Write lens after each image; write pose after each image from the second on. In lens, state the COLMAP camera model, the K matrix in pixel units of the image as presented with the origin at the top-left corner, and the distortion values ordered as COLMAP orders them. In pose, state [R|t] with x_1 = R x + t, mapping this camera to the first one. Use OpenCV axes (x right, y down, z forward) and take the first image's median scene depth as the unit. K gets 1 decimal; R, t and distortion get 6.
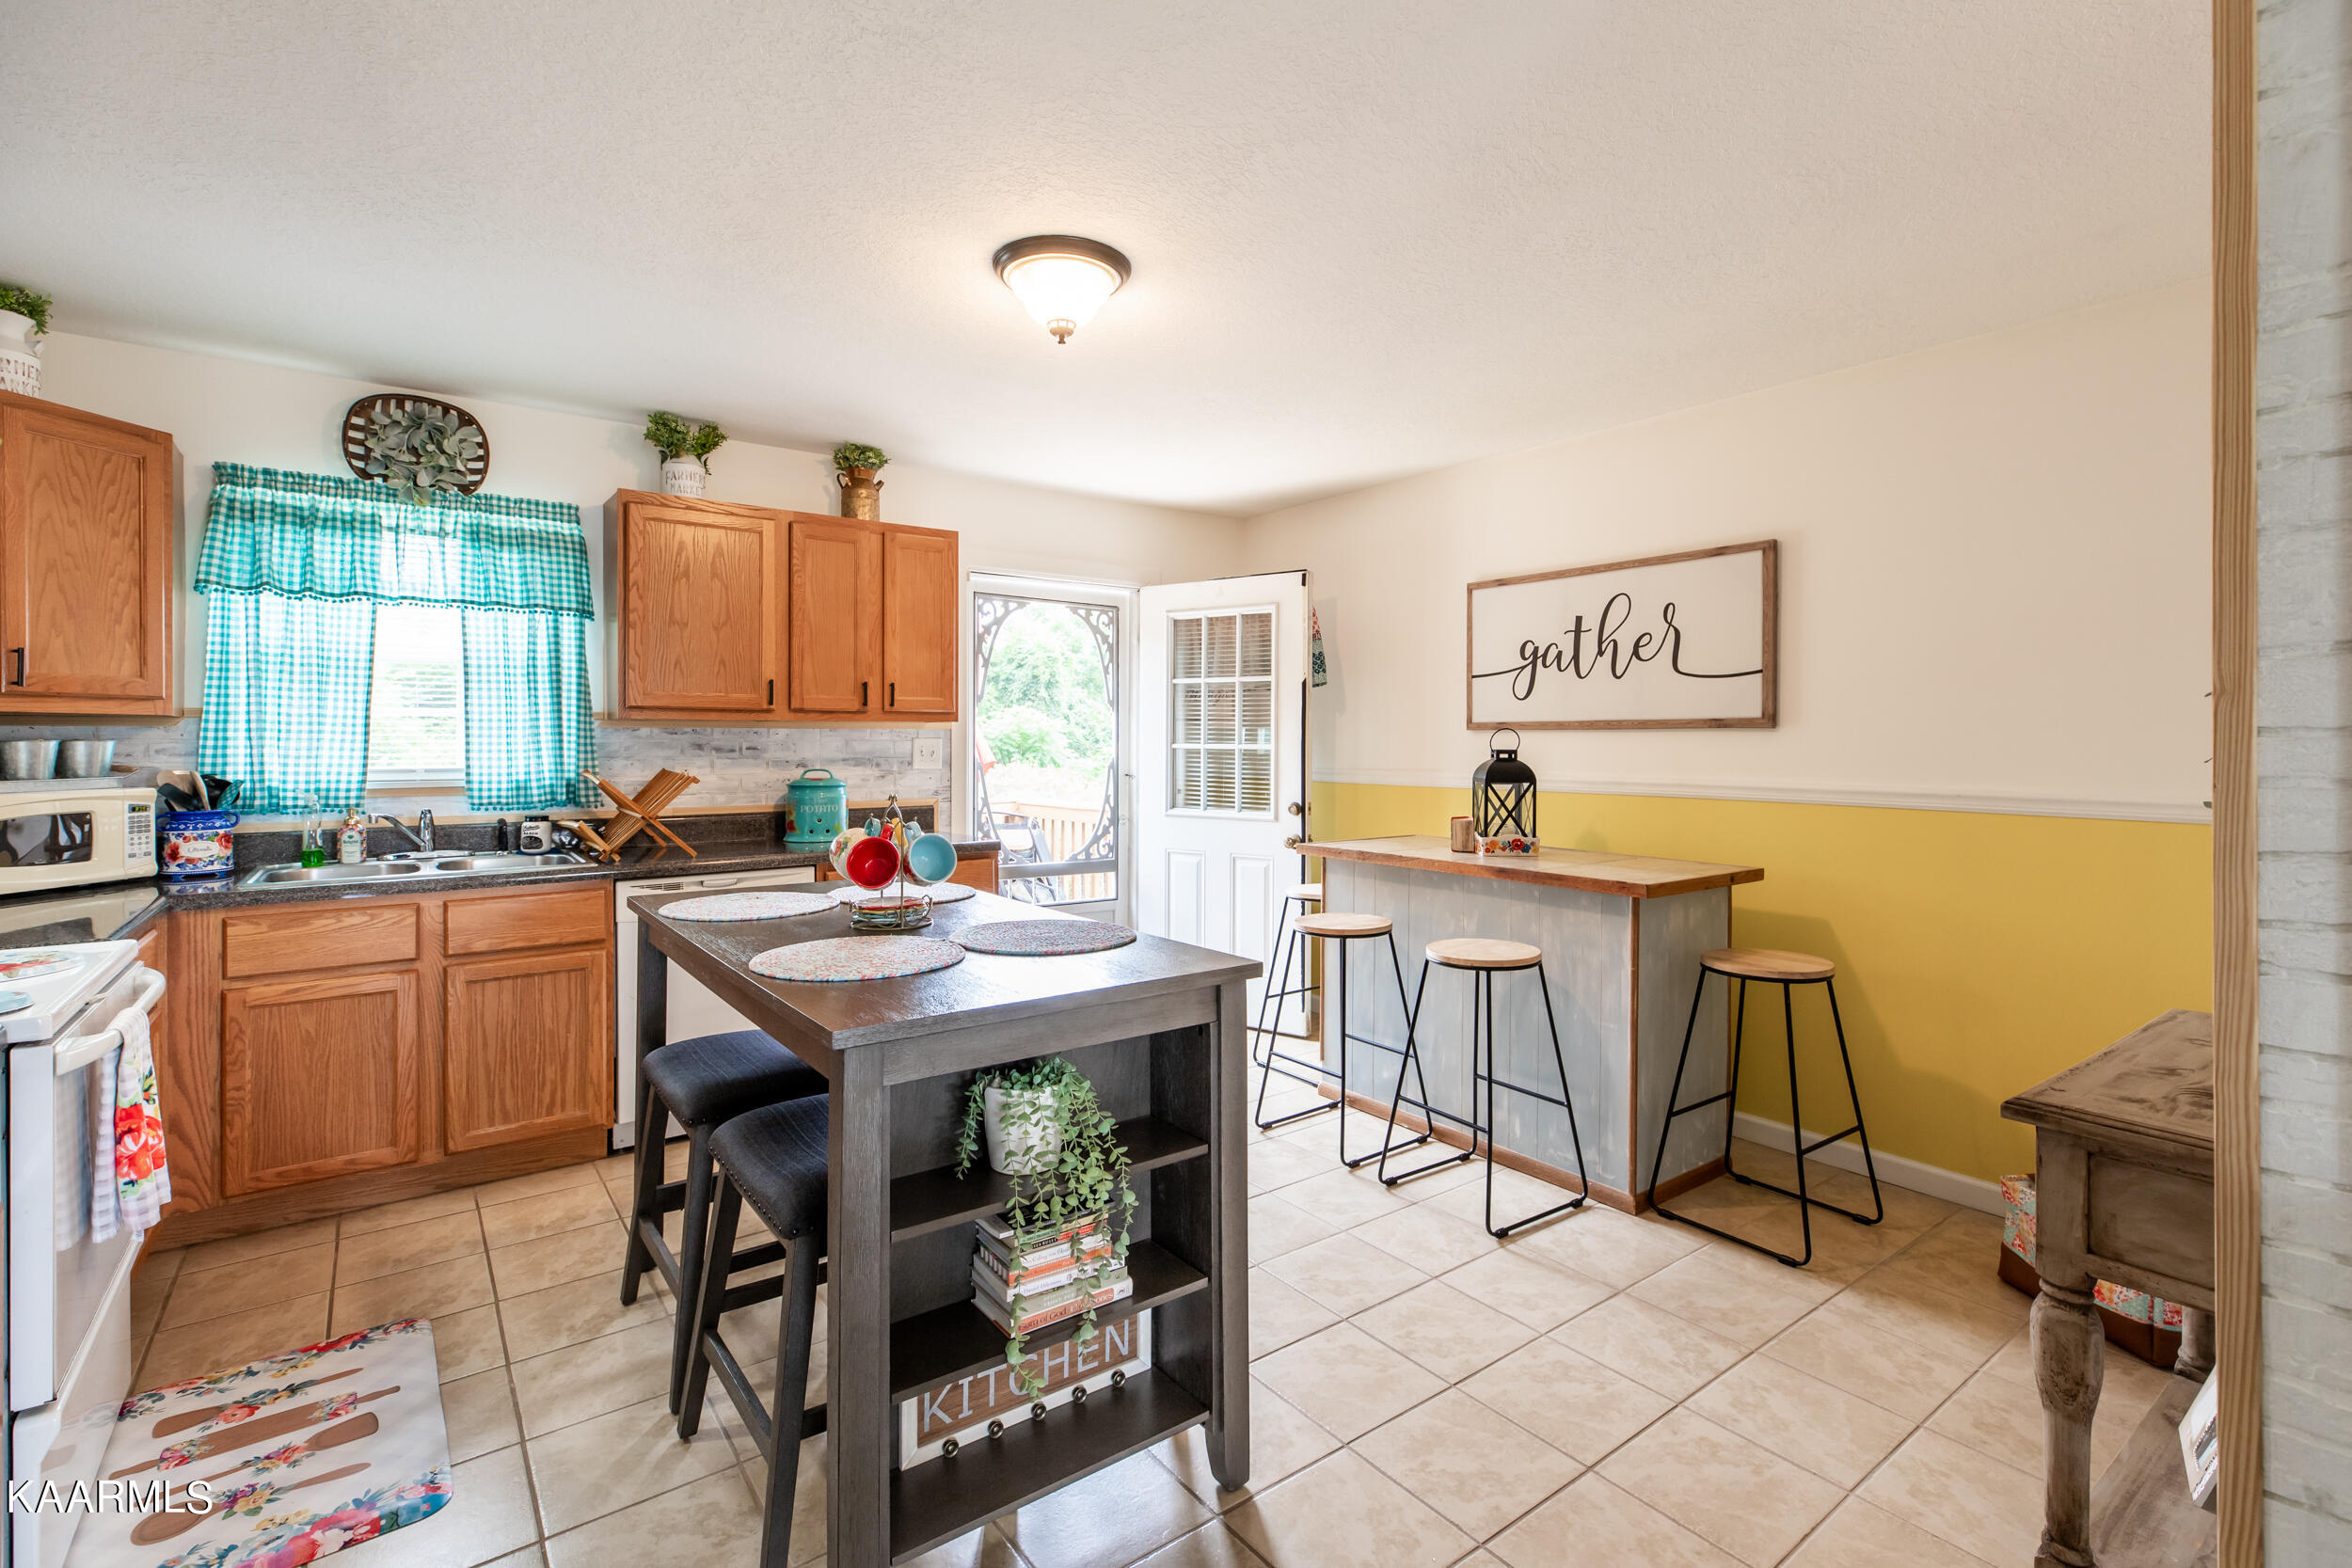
lens RADIAL K [[1071.6, 0, 1173.1], [0, 1071.6, 751.7], [0, 0, 1]] dist [0.001516, 0.000079]
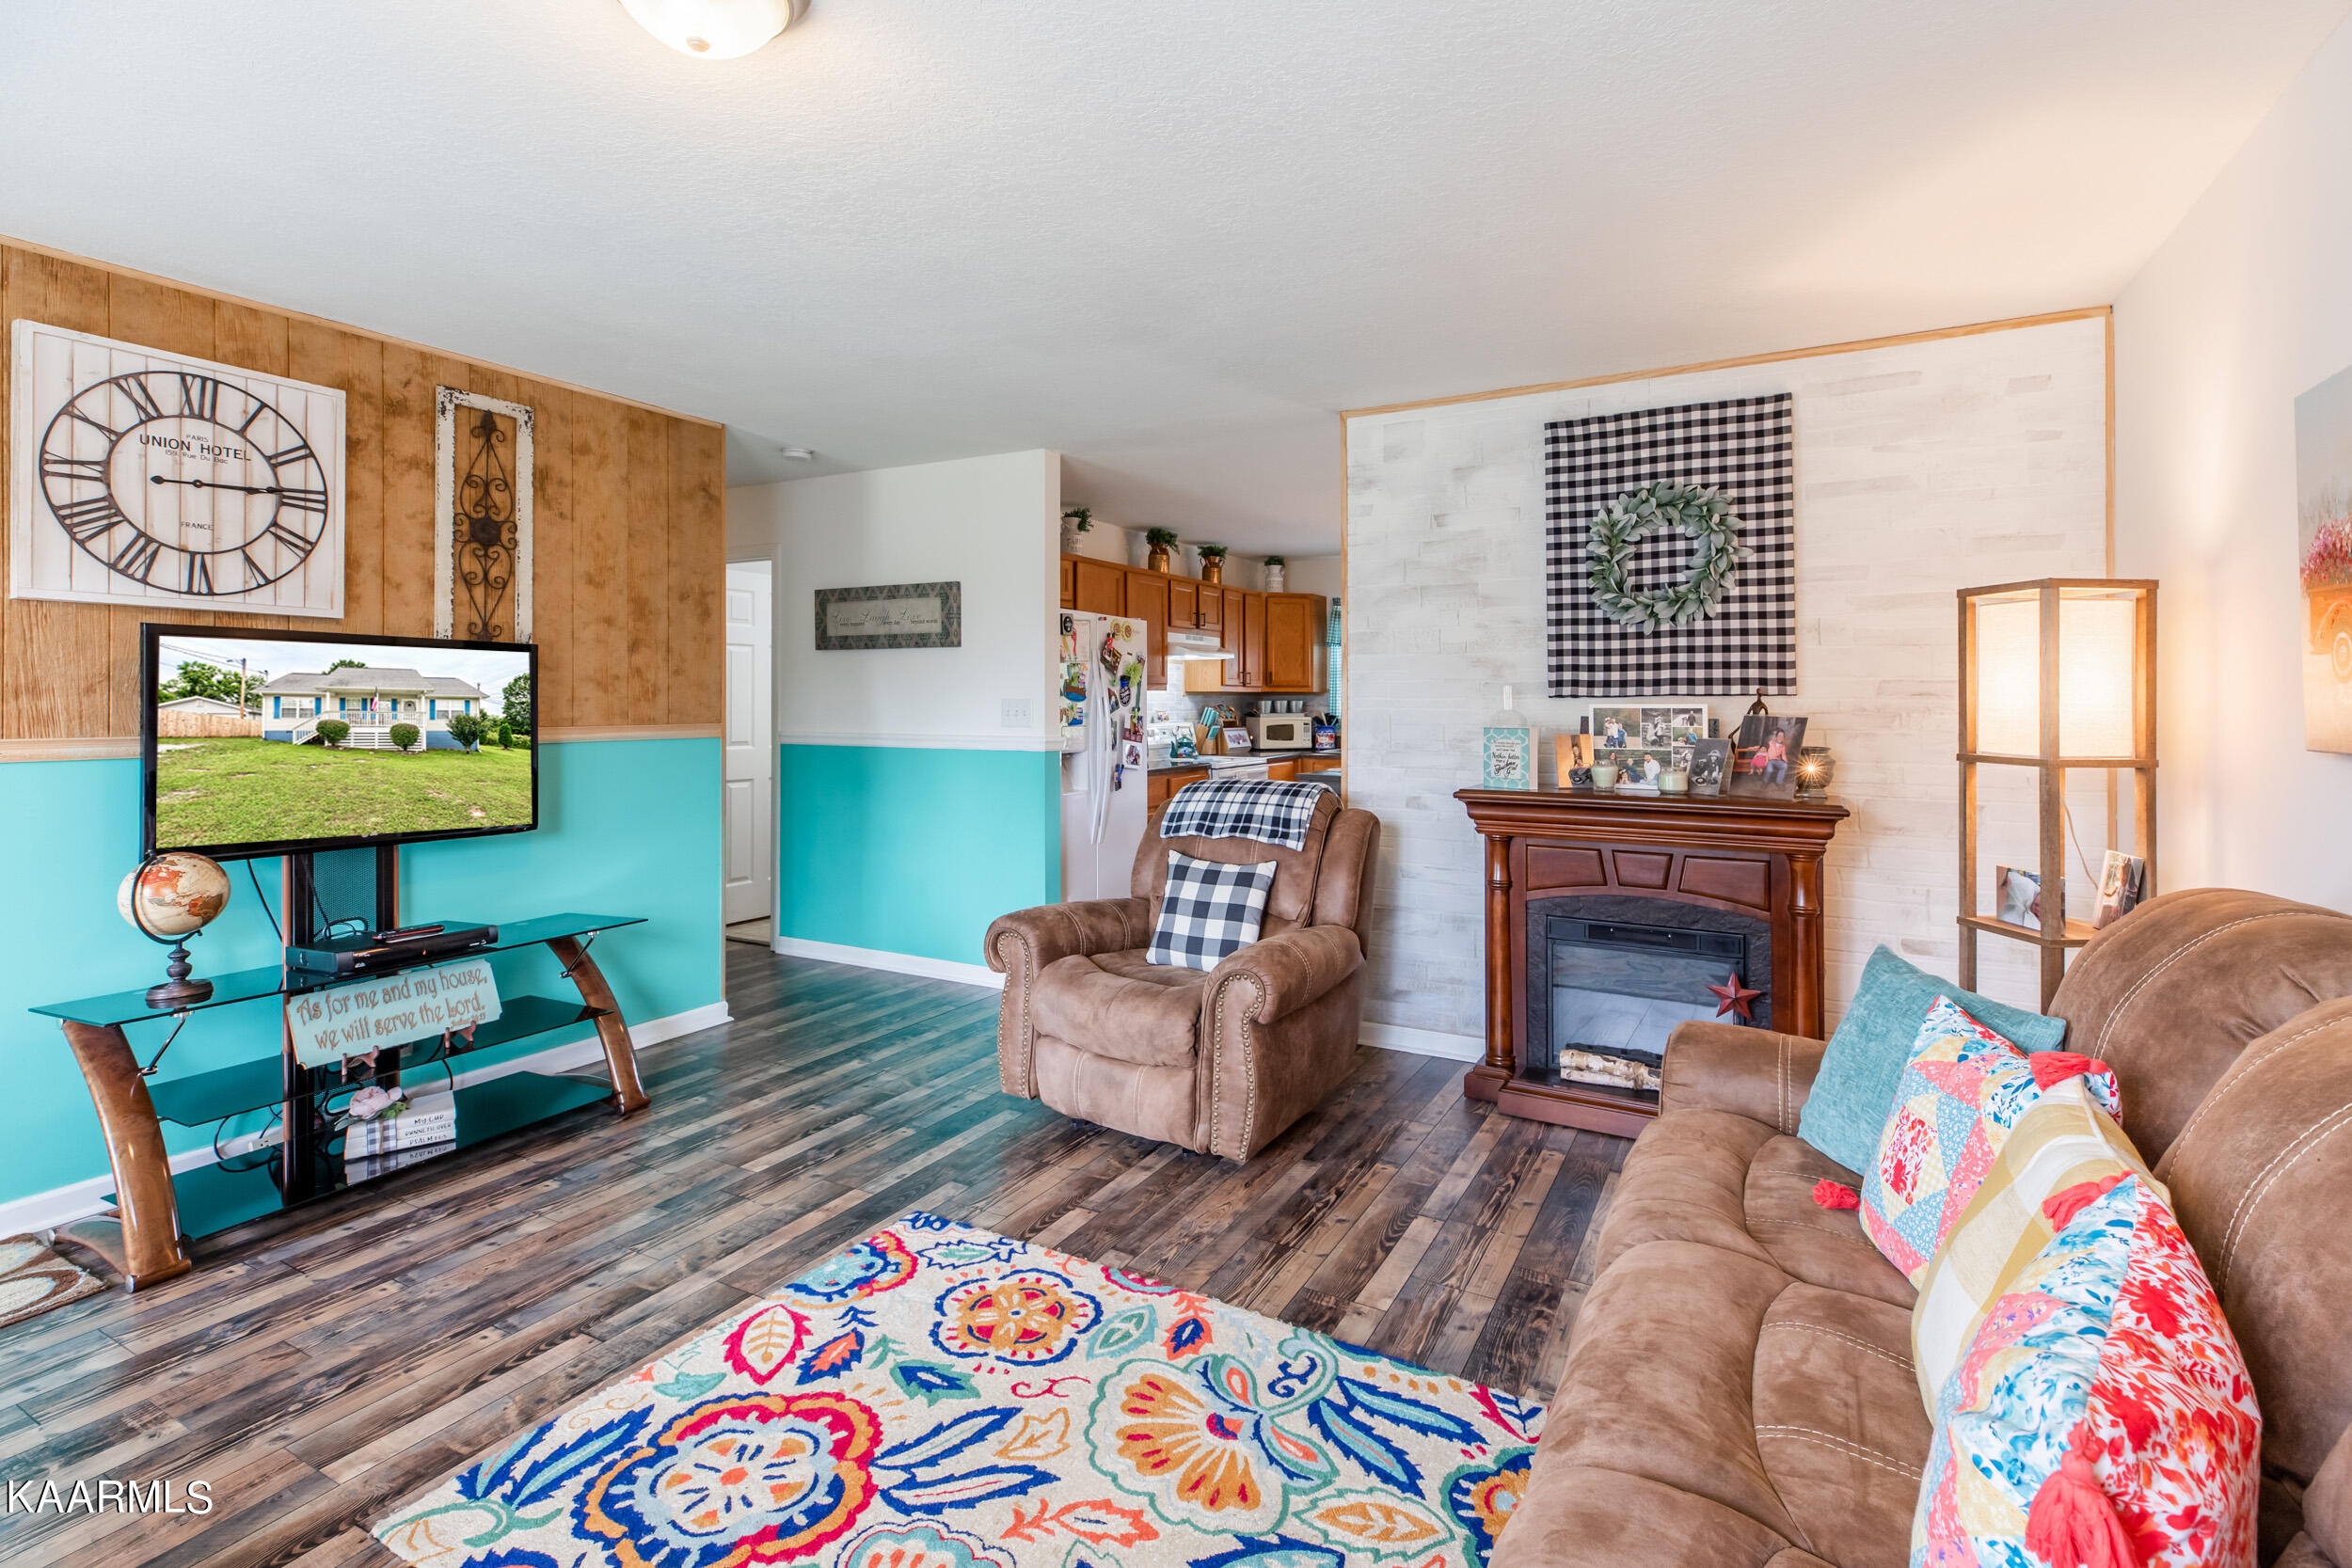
lens RADIAL K [[1077.3, 0, 1199.4], [0, 1077.3, 720.8], [0, 0, 1]] dist [0.019943, 0.000548]
pose [[0.429632, 0.014713, -0.902884, 1.464163], [-0.007451, 0.999891, 0.012748, 0.009120], [0.902973, 0.001251, 0.429695, -0.486378]]
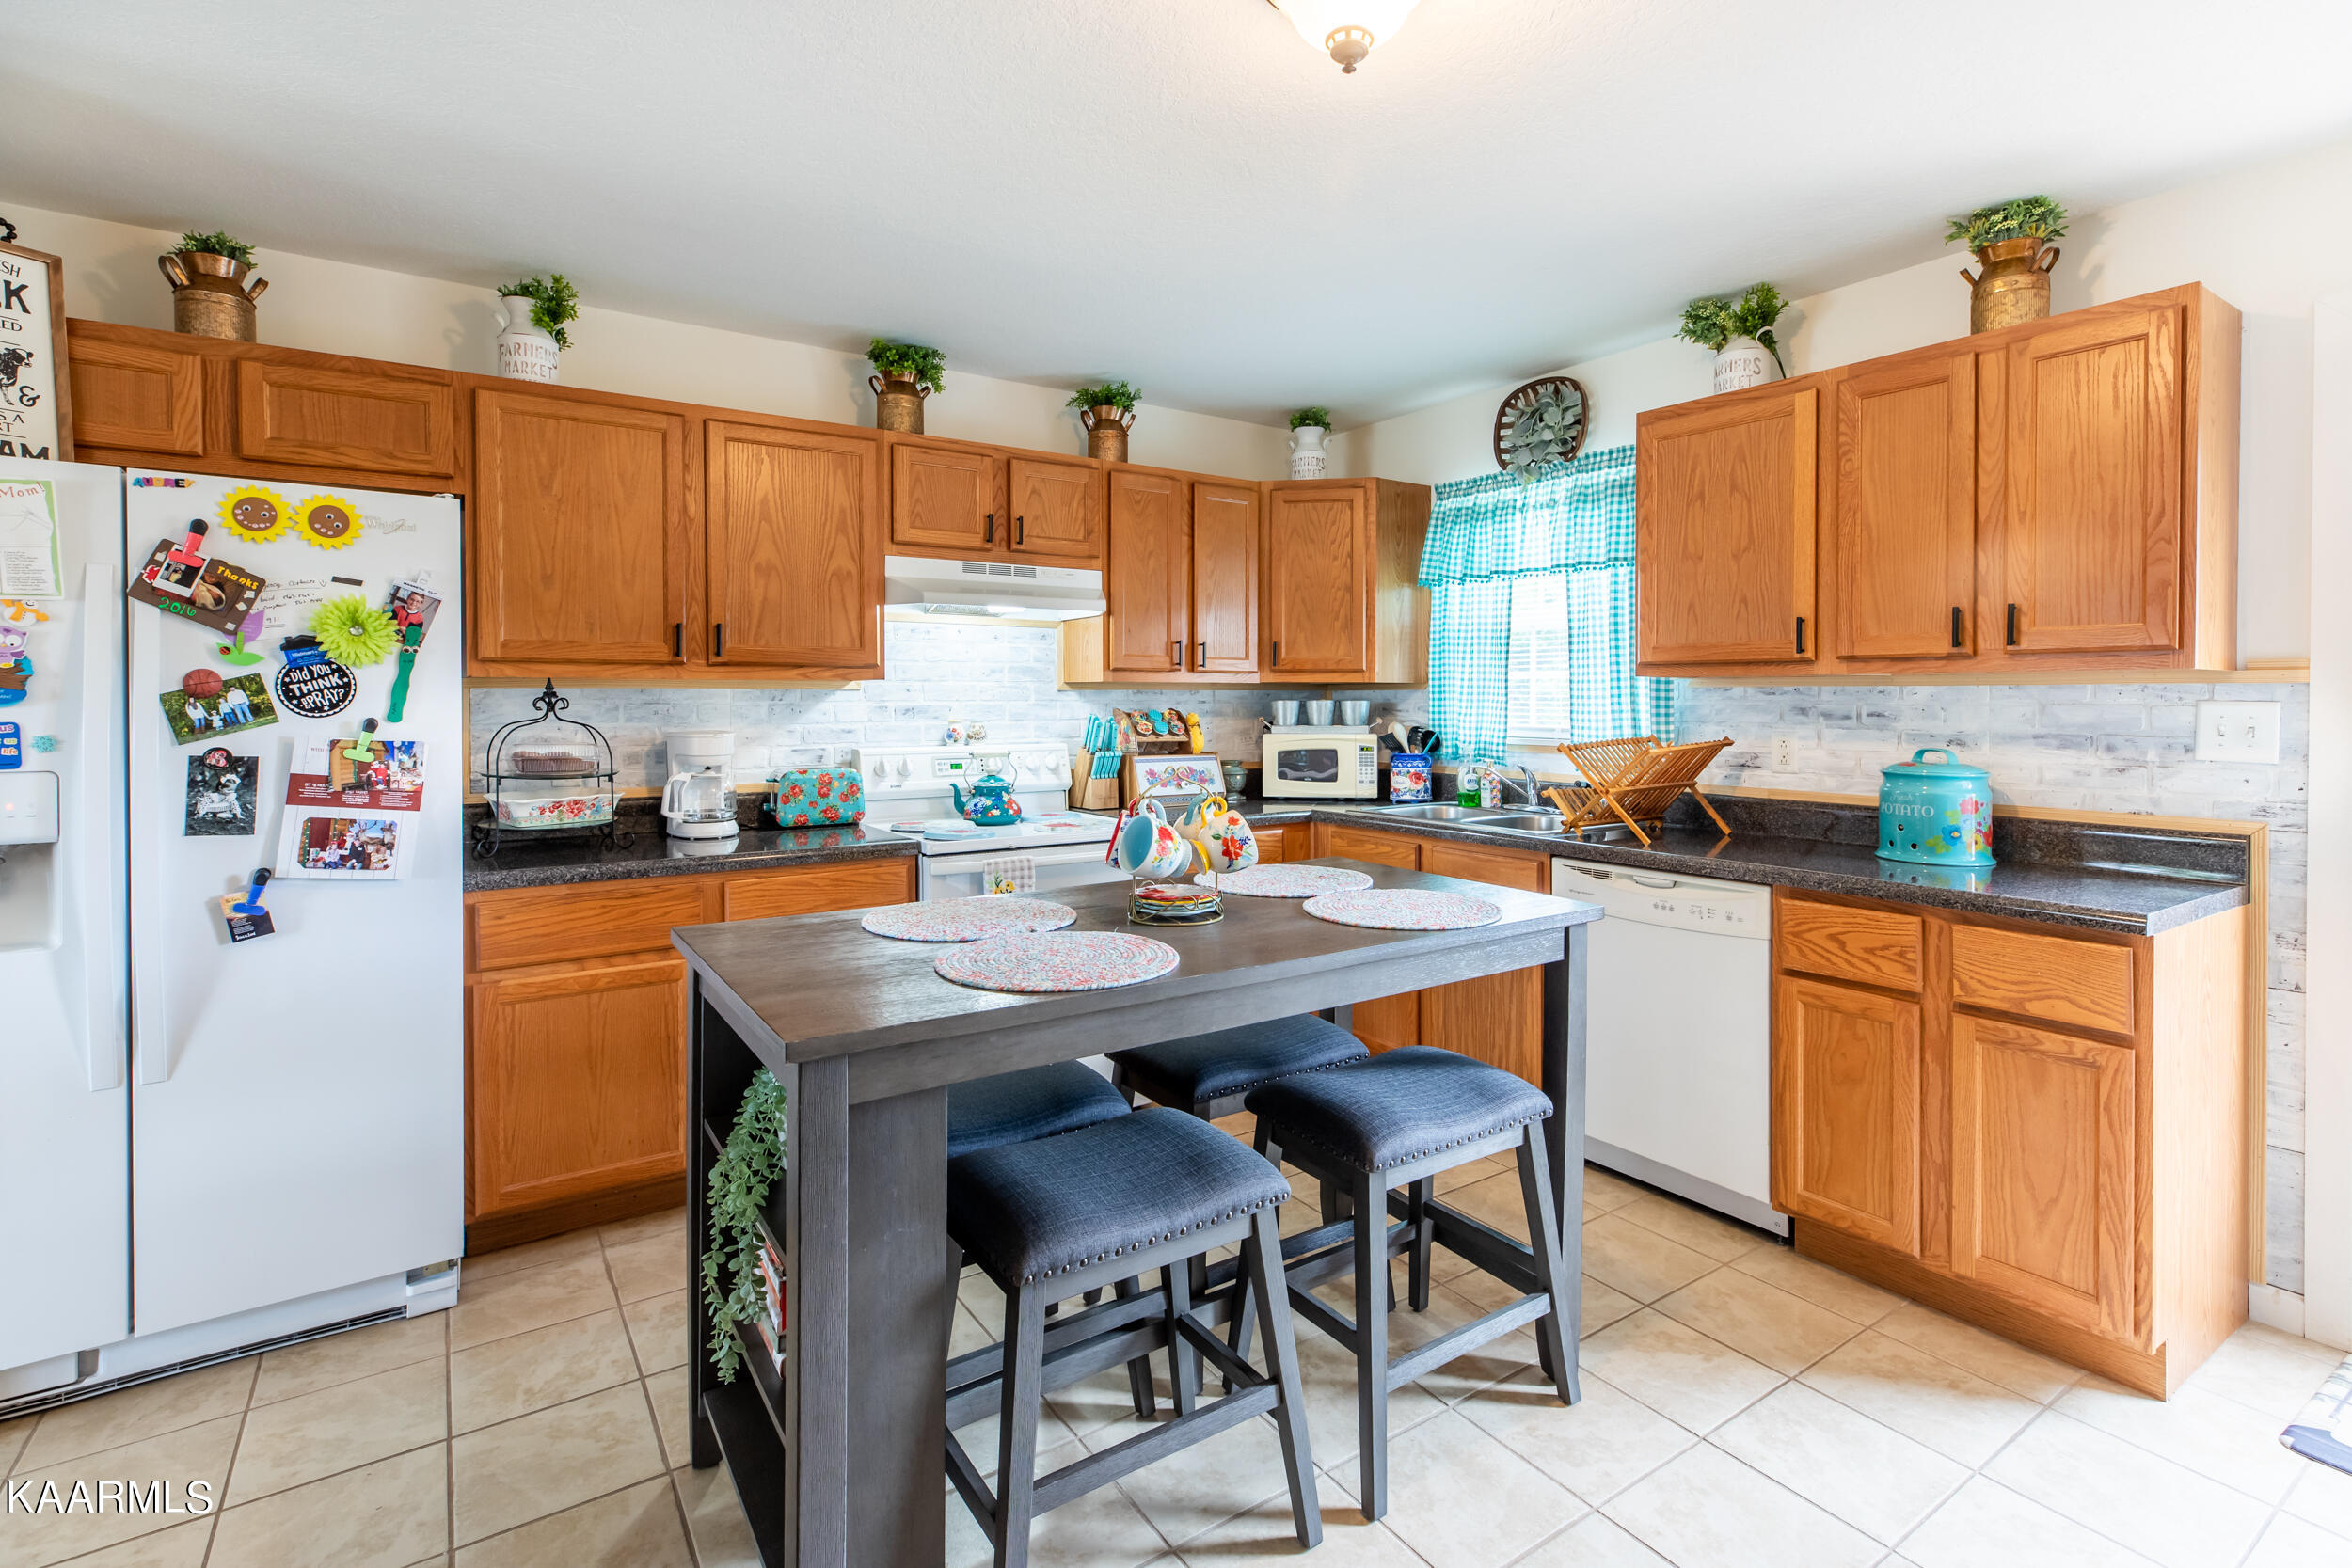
lens RADIAL K [[1092.0, 0, 1184.3], [0, 1092.0, 708.9], [0, 0, 1]] dist [0.001969, 0.000258]
pose [[-0.046470, 0.011968, -0.998848, 0.455660], [-0.012857, 0.999838, 0.012578, -0.013626], [0.998837, 0.013427, -0.046308, 0.787644]]
